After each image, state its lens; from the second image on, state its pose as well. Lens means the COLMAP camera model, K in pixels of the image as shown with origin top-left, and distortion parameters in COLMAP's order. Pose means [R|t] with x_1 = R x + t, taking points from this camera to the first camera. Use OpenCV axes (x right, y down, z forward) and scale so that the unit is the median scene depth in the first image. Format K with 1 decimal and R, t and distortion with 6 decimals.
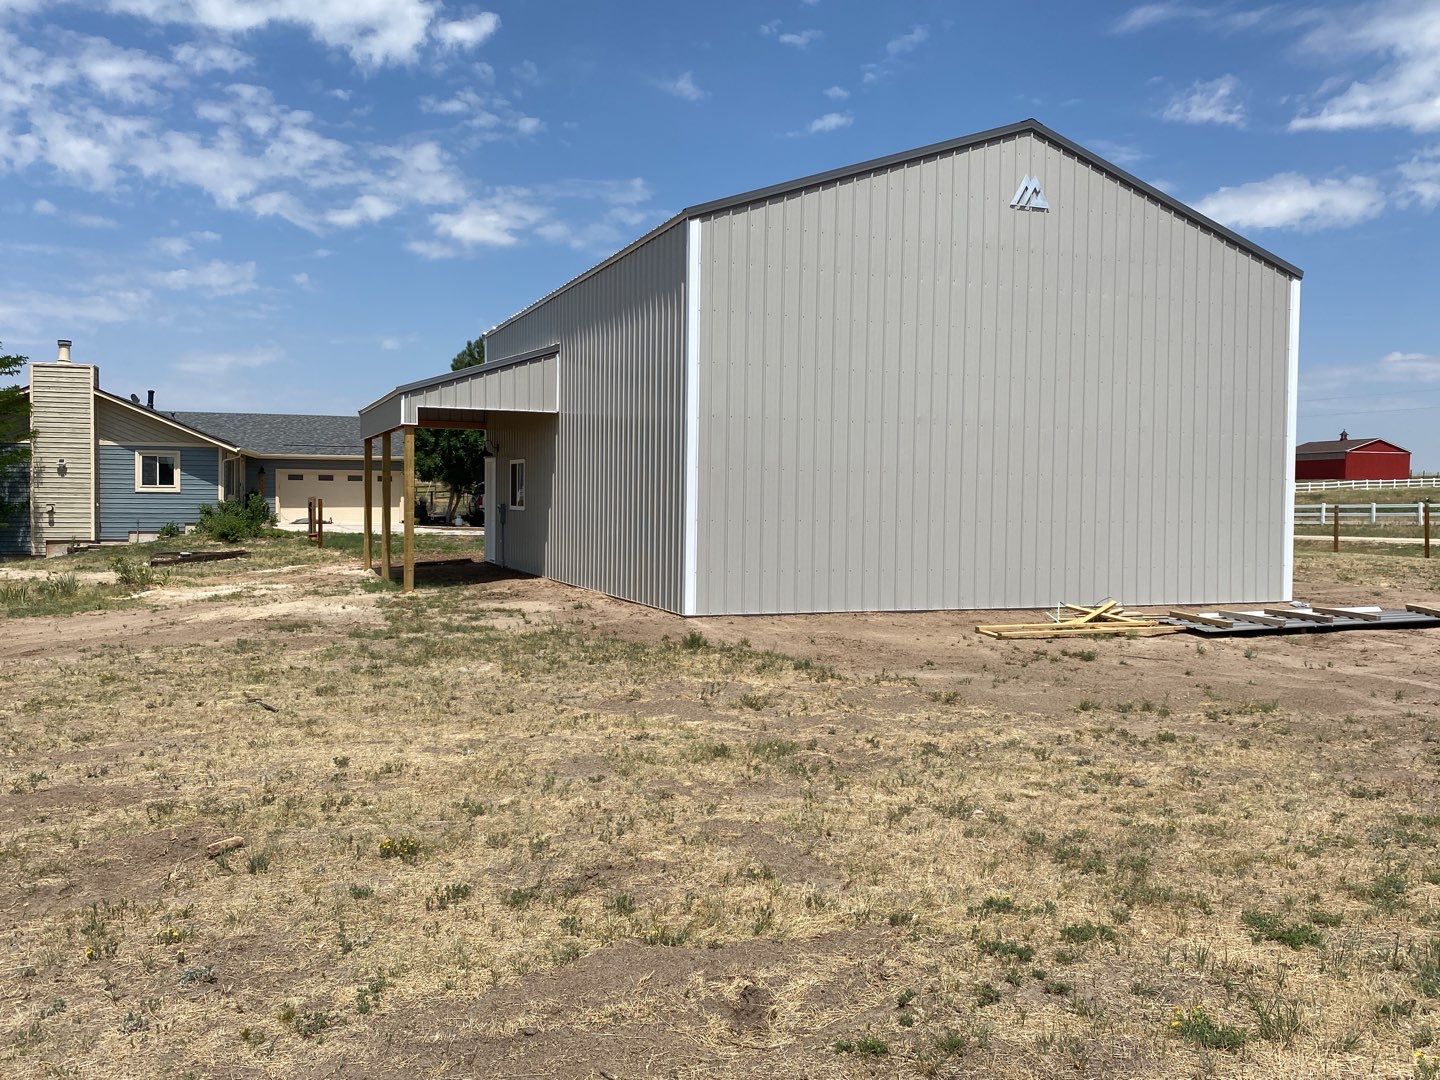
lens RADIAL K [[1246.6, 0, 715.4], [0, 1246.6, 541.8], [0, 0, 1]] dist [0.015921, -0.043146]
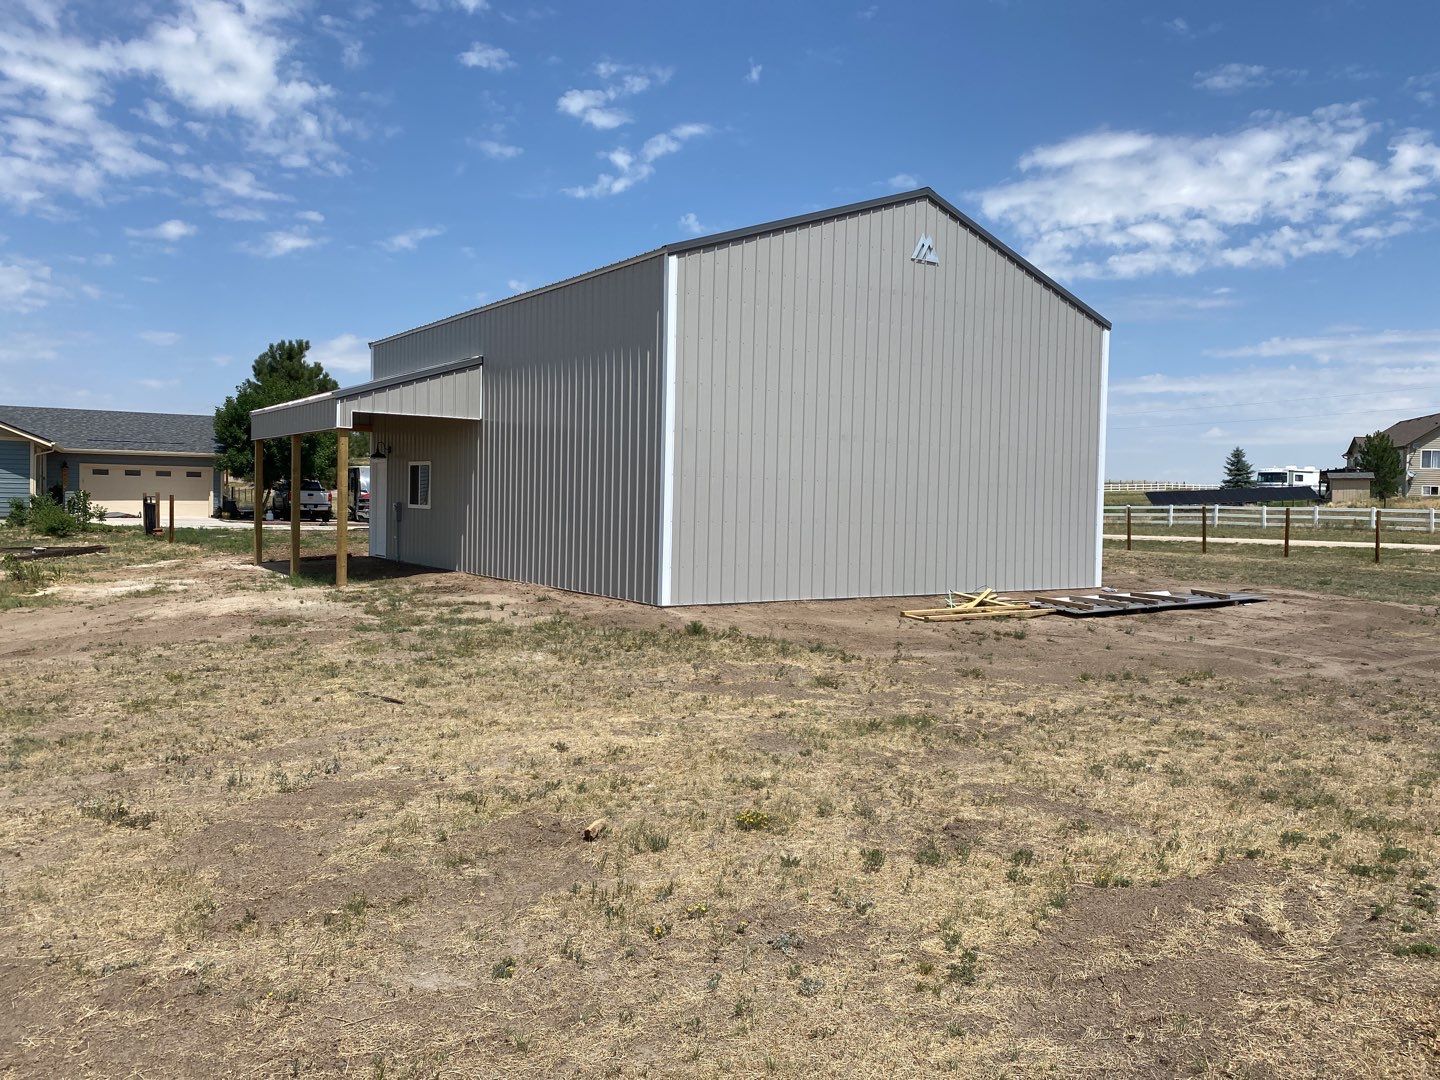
lens RADIAL K [[1107.4, 0, 722.3], [0, 1107.4, 531.3], [0, 0, 1]] dist [0.031997, -0.037384]
pose [[0.971967, 0.002422, 0.235105, -0.188965], [-0.001804, 0.999994, -0.002841, -0.005136], [-0.235111, 0.002337, 0.971966, 0.010954]]
